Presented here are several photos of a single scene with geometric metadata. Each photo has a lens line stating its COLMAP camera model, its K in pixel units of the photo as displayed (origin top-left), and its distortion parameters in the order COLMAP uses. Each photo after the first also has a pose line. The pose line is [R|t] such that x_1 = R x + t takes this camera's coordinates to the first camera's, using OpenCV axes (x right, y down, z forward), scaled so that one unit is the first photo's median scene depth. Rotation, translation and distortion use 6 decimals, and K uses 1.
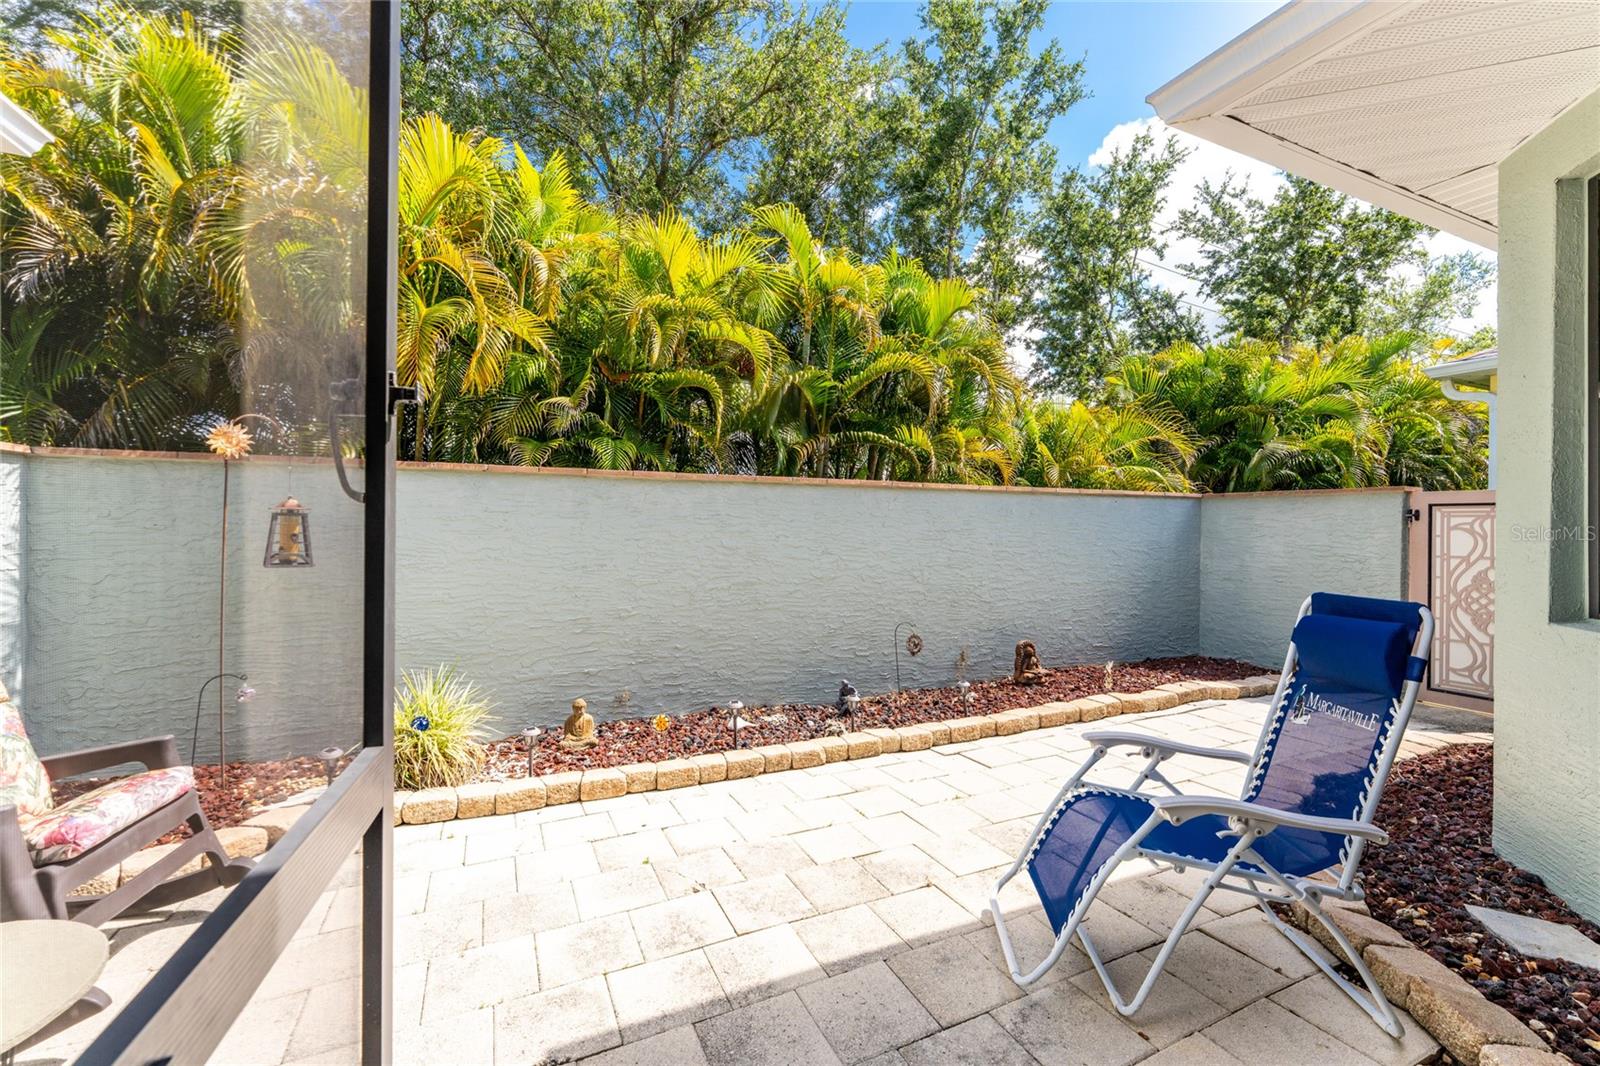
lens RADIAL K [[657.9, 0, 794.1], [0, 657.9, 525.9], [0, 0, 1]] dist [-0.003659, 0.000202]
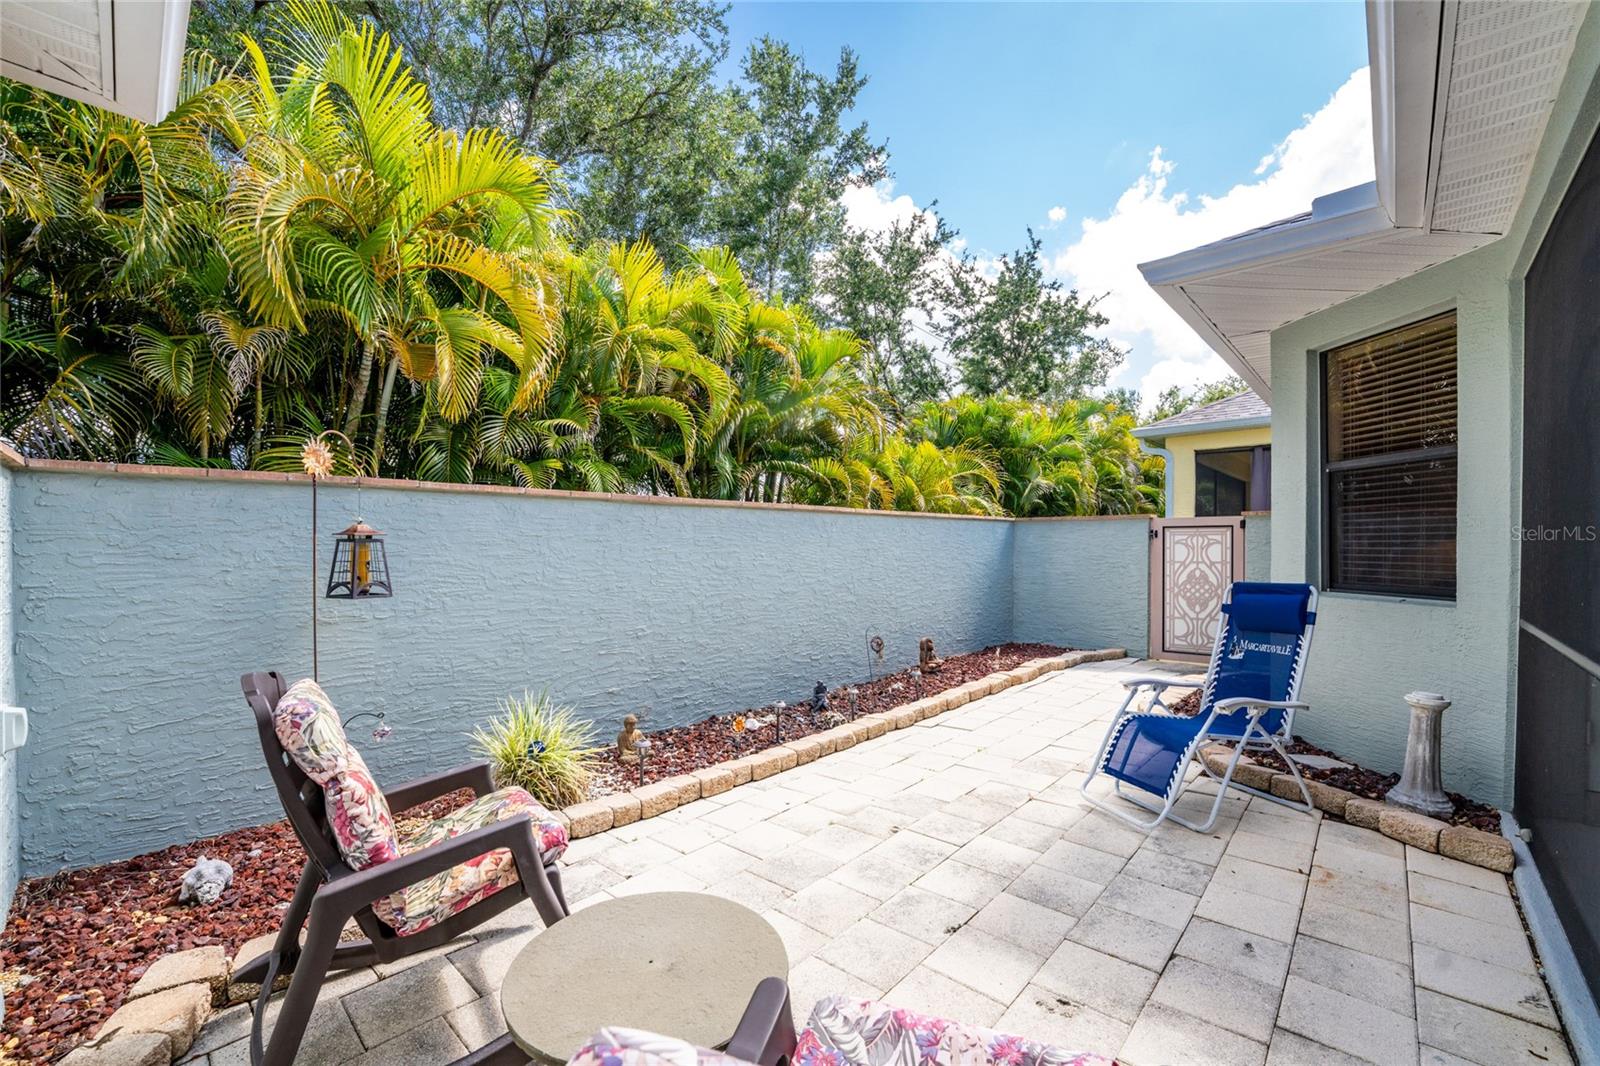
lens RADIAL K [[657.9, 0, 817.0], [0, 657.9, 541.2], [0, 0, 1]] dist [-0.003659, 0.000202]
pose [[0.918968, -0.008526, 0.394240, -0.264986], [0.010491, 0.999941, -0.002829, -0.003506], [-0.394193, 0.006736, 0.919003, -0.042335]]
